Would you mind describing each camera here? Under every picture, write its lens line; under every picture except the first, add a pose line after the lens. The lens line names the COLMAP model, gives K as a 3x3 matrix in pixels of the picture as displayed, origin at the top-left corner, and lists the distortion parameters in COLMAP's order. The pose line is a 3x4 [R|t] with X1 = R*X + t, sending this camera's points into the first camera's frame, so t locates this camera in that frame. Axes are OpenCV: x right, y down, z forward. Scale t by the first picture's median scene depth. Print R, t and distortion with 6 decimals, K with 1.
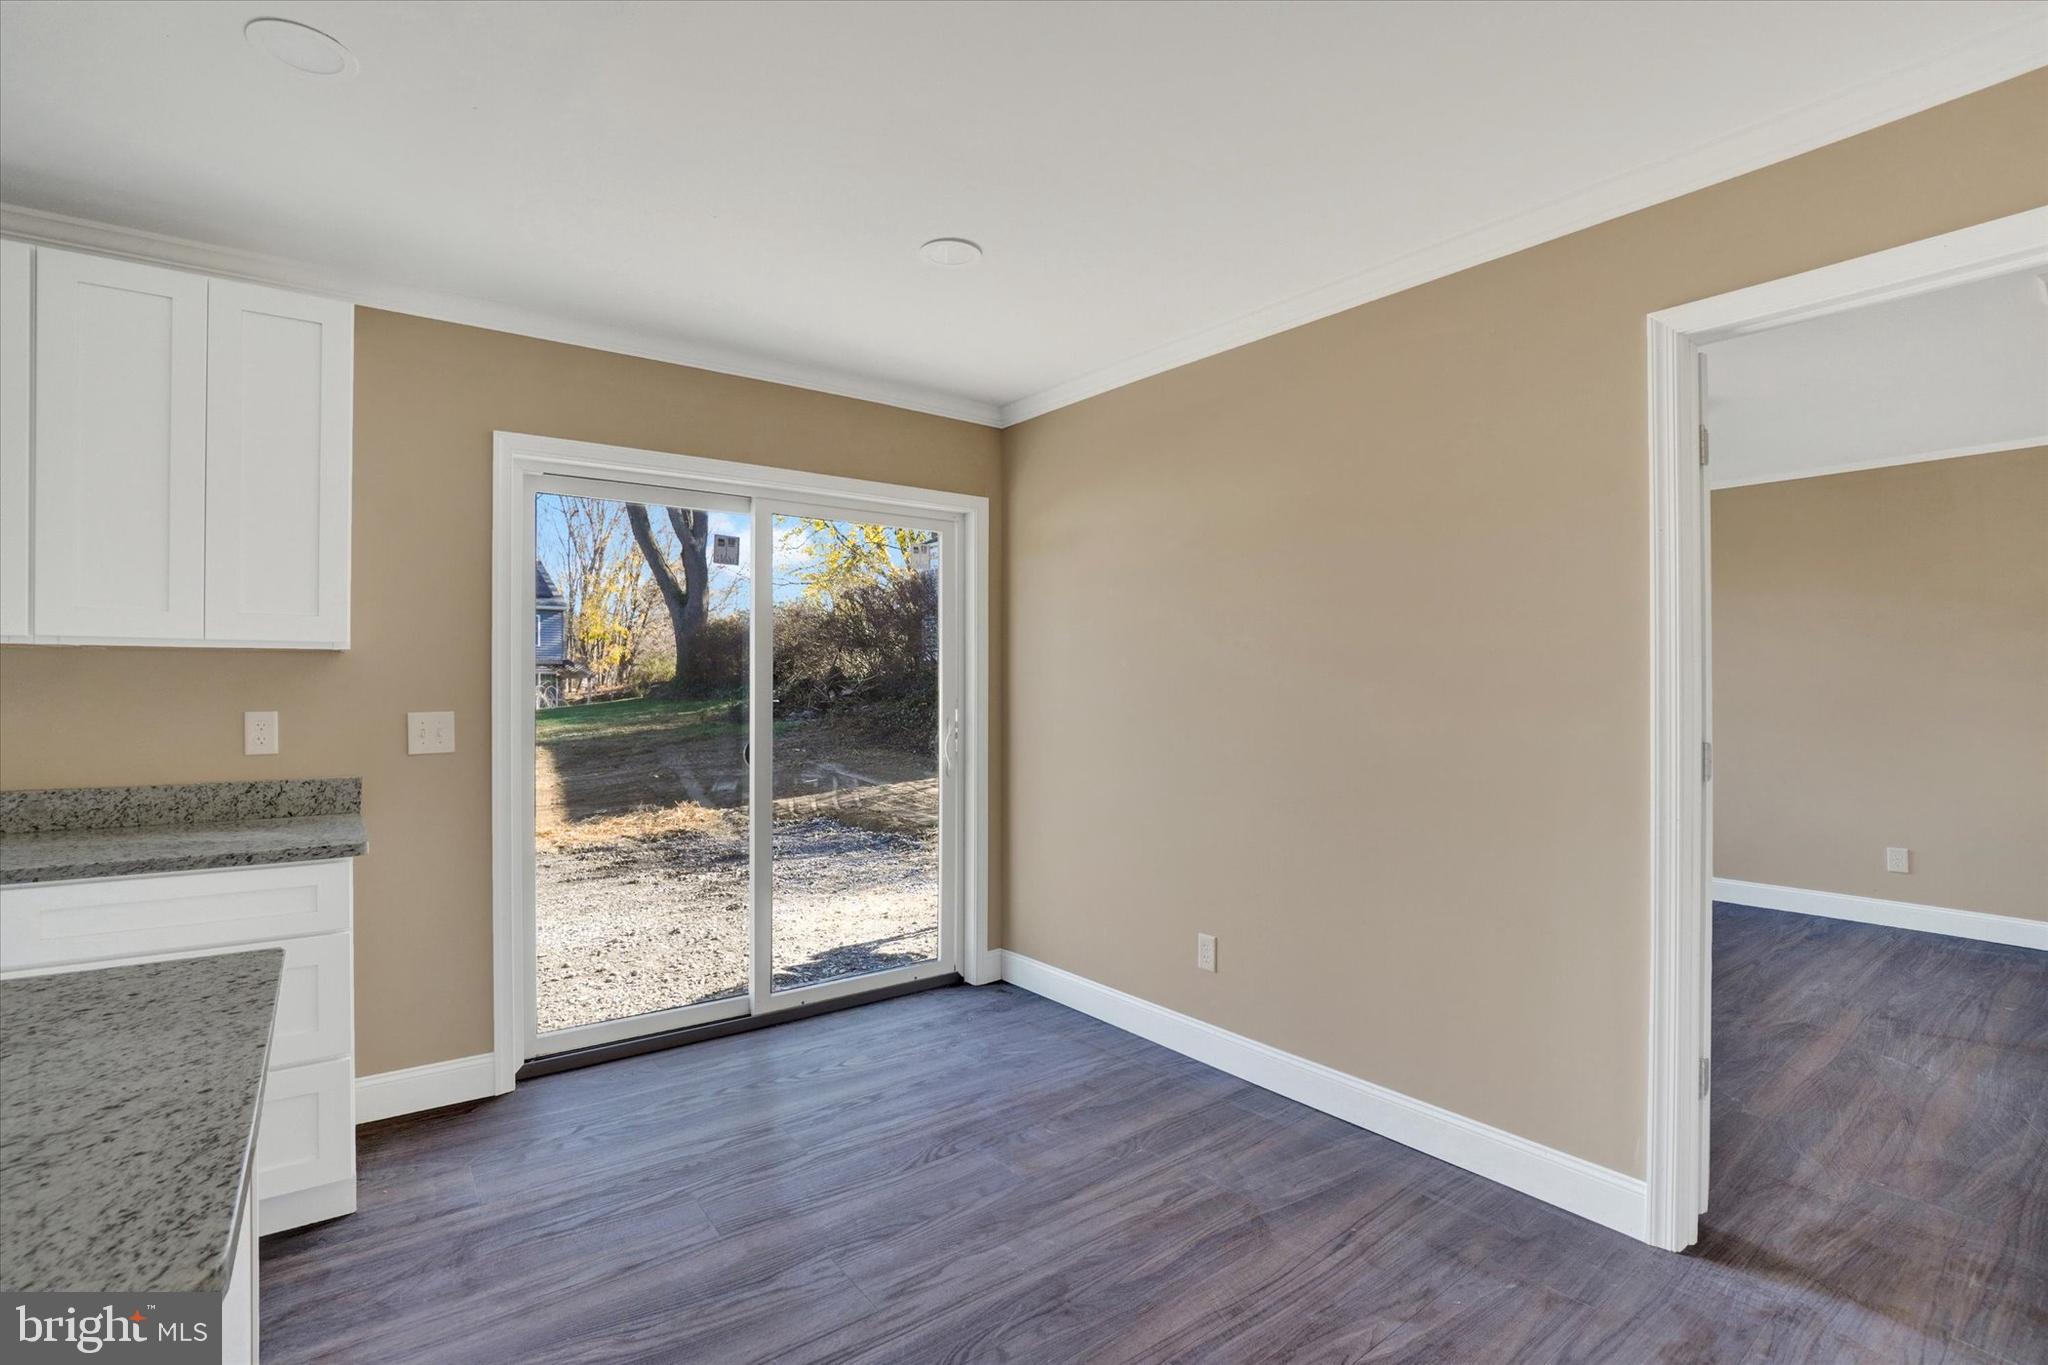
lens RADIAL K [[945.6, 0, 1026.9], [0, 945.6, 658.4], [0, 0, 1]] dist [-0.055174, 0.011407]
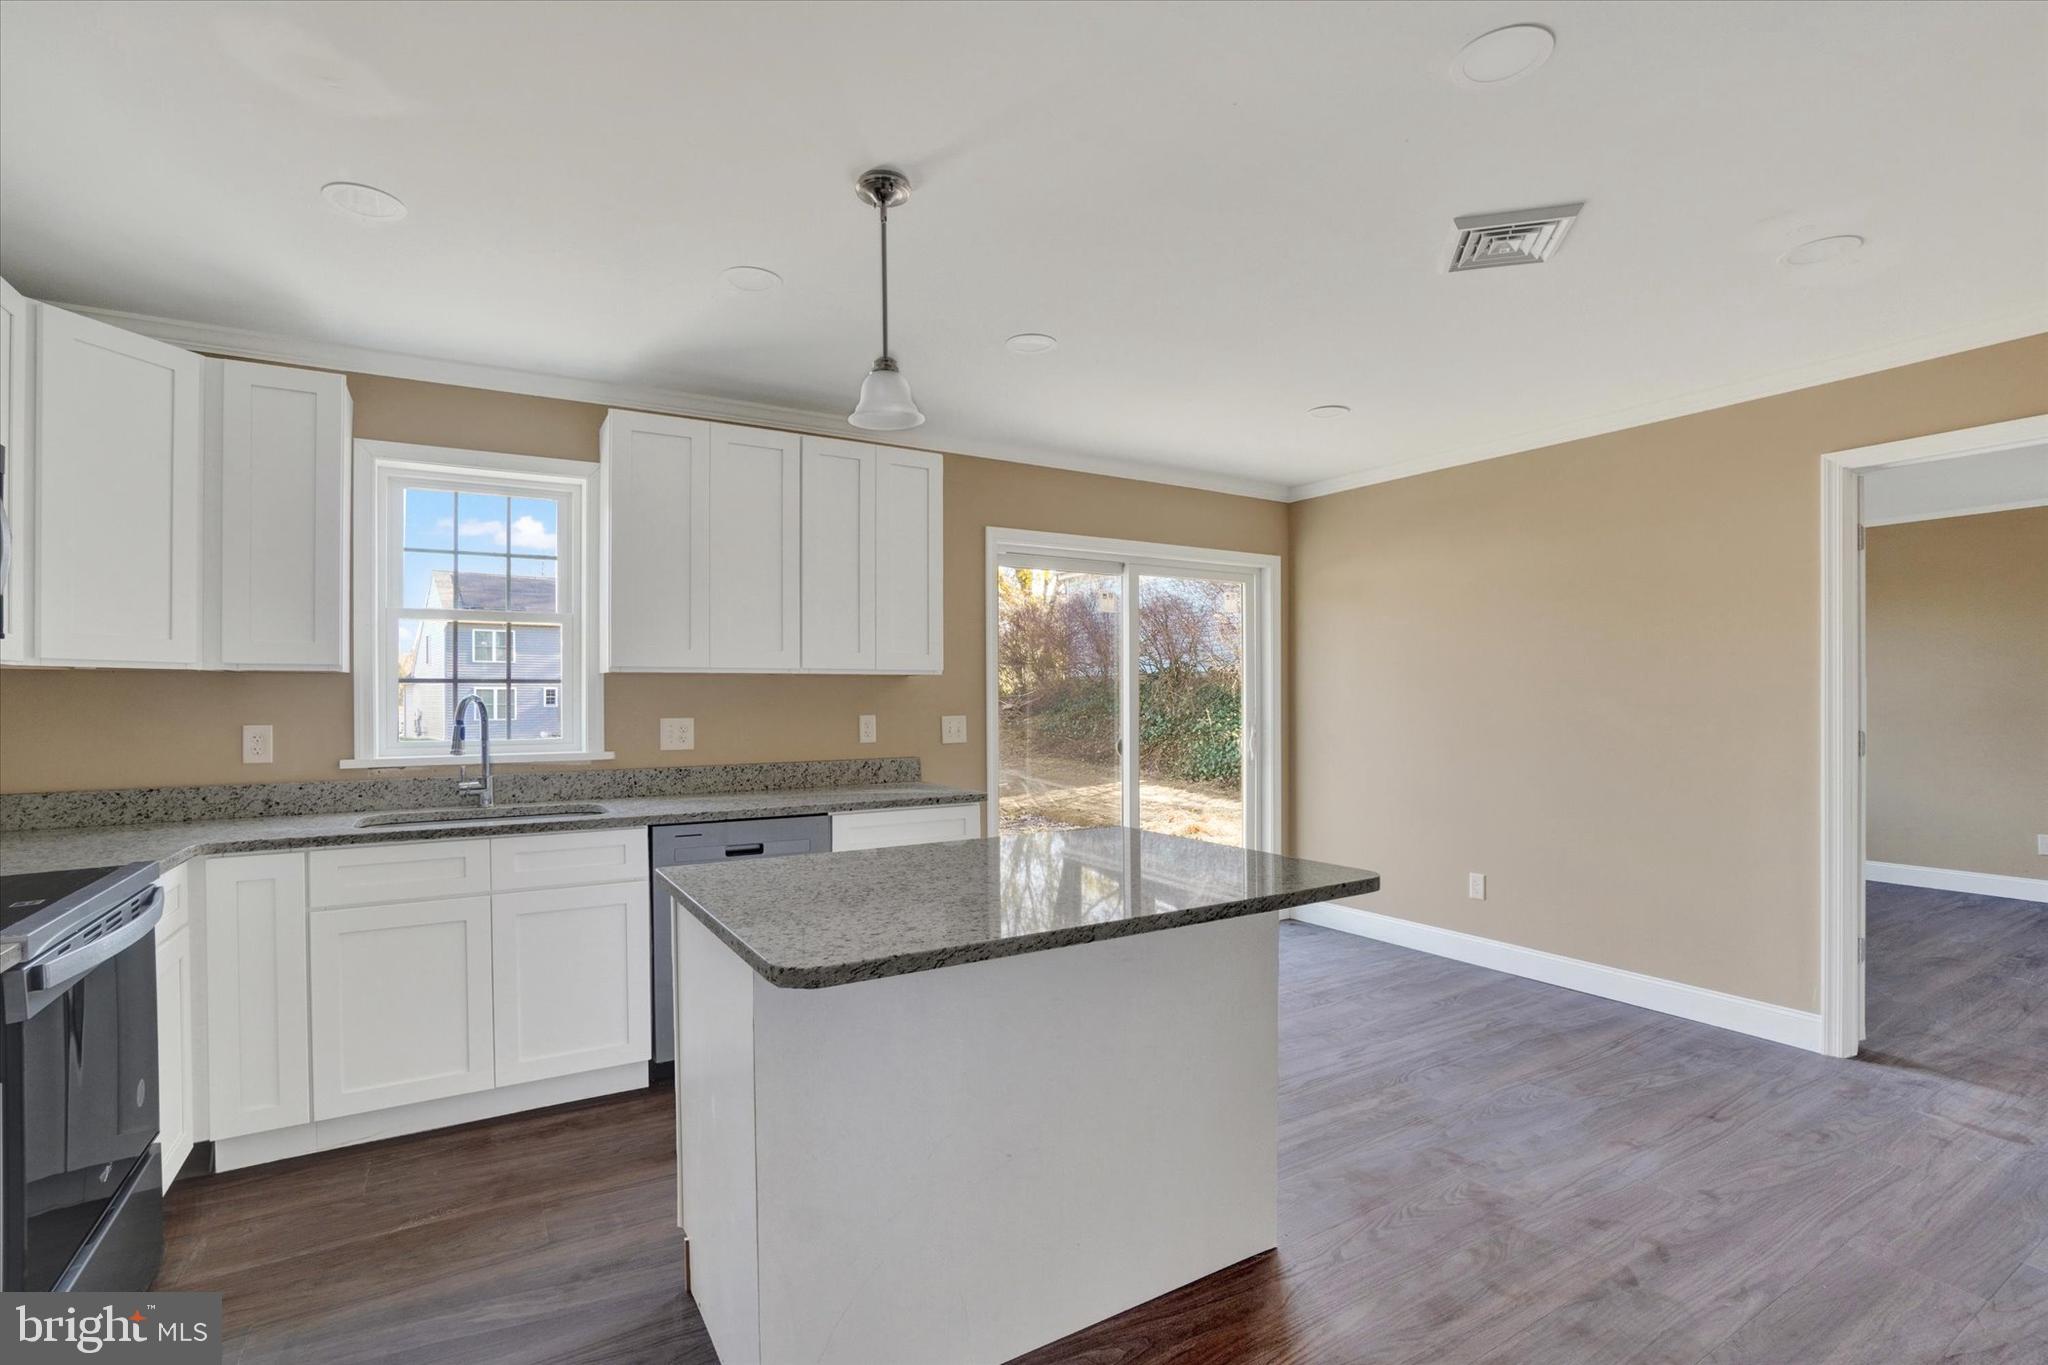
lens RADIAL K [[951.0, 0, 1018.3], [0, 951.0, 686.7], [0, 0, 1]] dist [-0.028284, 0.001132]
pose [[0.994156, -0.006693, -0.107742, -0.404801], [0.008161, 0.999880, 0.013192, -0.009679], [0.107641, -0.013994, 0.994091, -0.569434]]
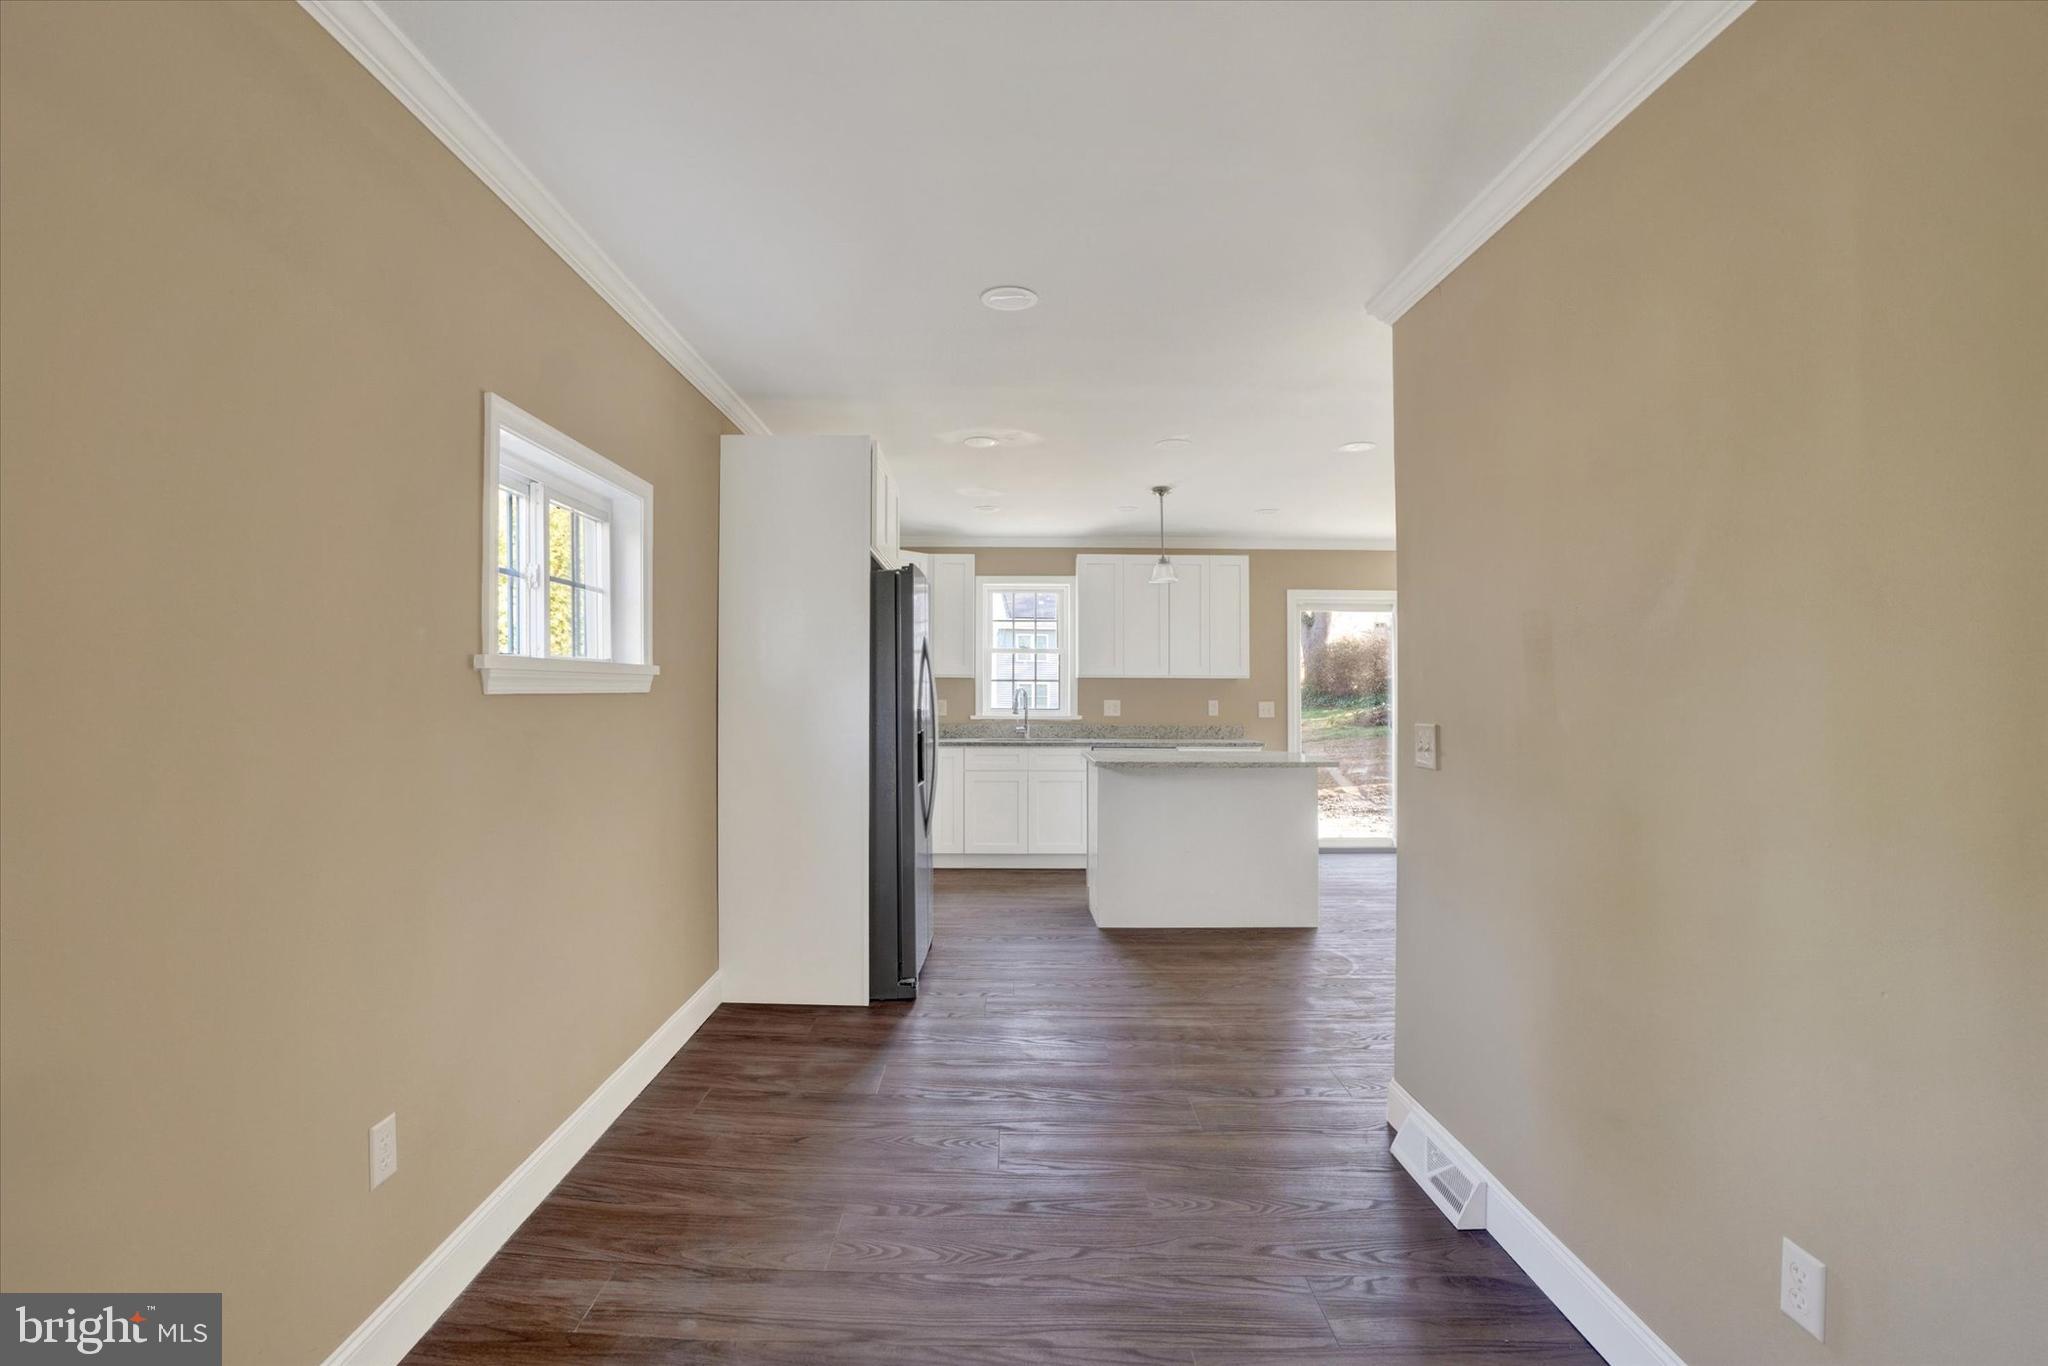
lens RADIAL K [[951.0, 0, 1018.3], [0, 951.0, 687.2], [0, 0, 1]] dist [-0.028284, 0.001132]
pose [[0.805579, 0.000674, -0.592487, 0.399935], [0.009360, 0.999860, 0.013863, -0.028218], [0.592414, -0.016713, 0.805460, -1.676243]]
